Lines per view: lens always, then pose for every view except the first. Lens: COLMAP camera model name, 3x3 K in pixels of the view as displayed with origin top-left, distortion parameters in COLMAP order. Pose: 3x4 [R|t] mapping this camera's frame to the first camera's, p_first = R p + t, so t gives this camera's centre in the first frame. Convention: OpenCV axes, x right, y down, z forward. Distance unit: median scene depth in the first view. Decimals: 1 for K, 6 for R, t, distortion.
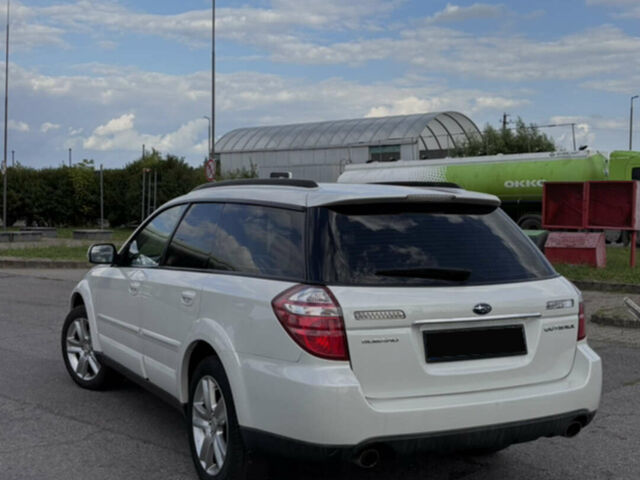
lens RADIAL K [[852.1, 0, 320.0], [0, 852.1, 240.0], [0, 0, 1]] dist [0.168117, -0.528962]
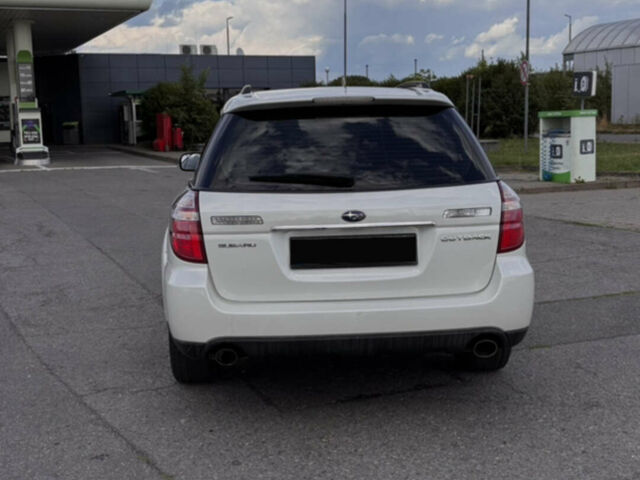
lens RADIAL K [[852.1, 0, 320.0], [0, 852.1, 240.0], [0, 0, 1]] dist [0.168117, -0.528962]
pose [[0.905905, 0.029969, -0.422420, 0.060795], [0.015246, 0.994538, 0.103255, 0.000816], [0.423207, -0.099979, 0.900500, 0.013000]]
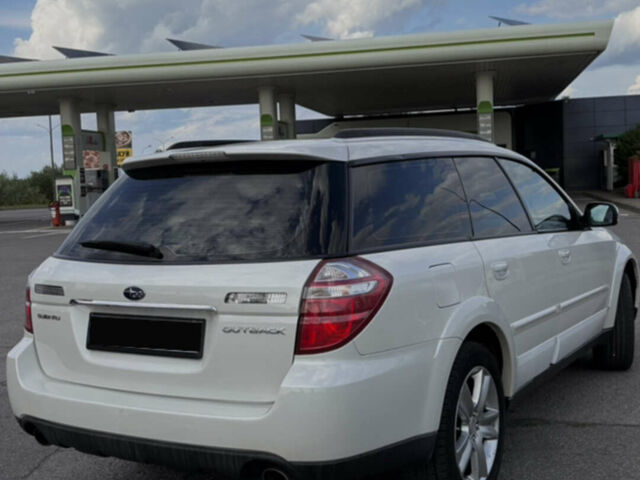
lens RADIAL K [[852.1, 0, 320.0], [0, 852.1, 240.0], [0, 0, 1]] dist [0.168117, -0.528962]
pose [[0.499501, 0.031867, -0.865727, 0.106483], [0.011871, 0.998978, 0.043621, -0.000387], [0.866232, -0.032065, 0.498612, 0.081266]]
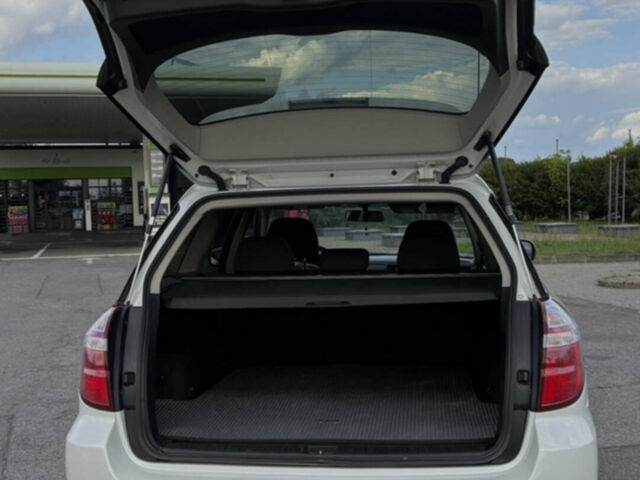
lens RADIAL K [[852.1, 0, 320.0], [0, 852.1, 240.0], [0, 0, 1]] dist [0.168117, -0.528962]
pose [[0.822301, -0.005393, -0.569028, 0.061735], [0.010741, 0.999924, 0.006045, -0.000994], [0.568952, -0.011083, 0.822296, 0.050078]]
